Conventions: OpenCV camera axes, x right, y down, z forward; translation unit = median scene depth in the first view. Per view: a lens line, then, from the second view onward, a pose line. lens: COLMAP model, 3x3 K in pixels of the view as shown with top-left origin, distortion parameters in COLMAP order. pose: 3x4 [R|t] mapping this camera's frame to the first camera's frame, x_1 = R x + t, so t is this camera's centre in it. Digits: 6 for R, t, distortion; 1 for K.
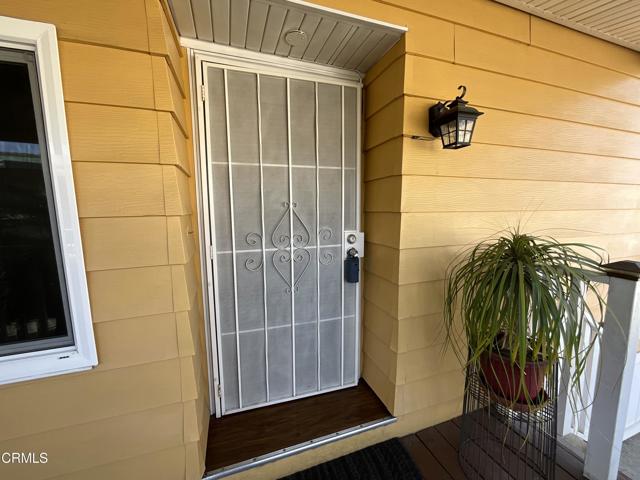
lens RADIAL K [[258.0, 0, 317.3], [0, 258.0, 239.4], [0, 0, 1]] dist [-0.004043, 0.000888]
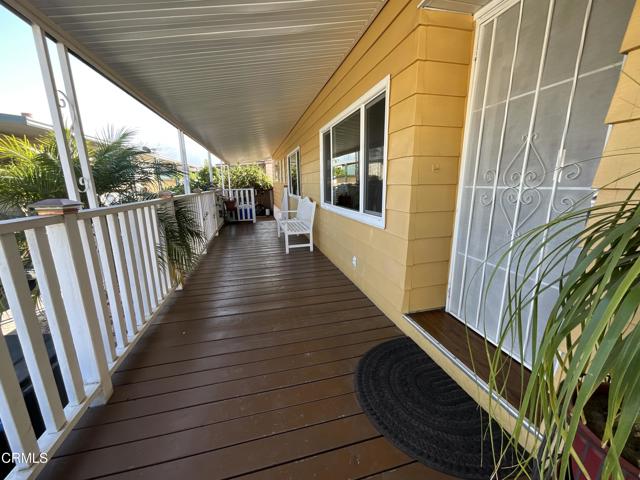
lens RADIAL K [[258.0, 0, 319.7], [0, 258.0, 238.3], [0, 0, 1]] dist [-0.004043, 0.000888]
pose [[-0.079269, 0.228151, -0.970394, 0.919739], [-0.097451, 0.967020, 0.235318, 0.065875], [0.992078, 0.113220, -0.054421, 0.379274]]
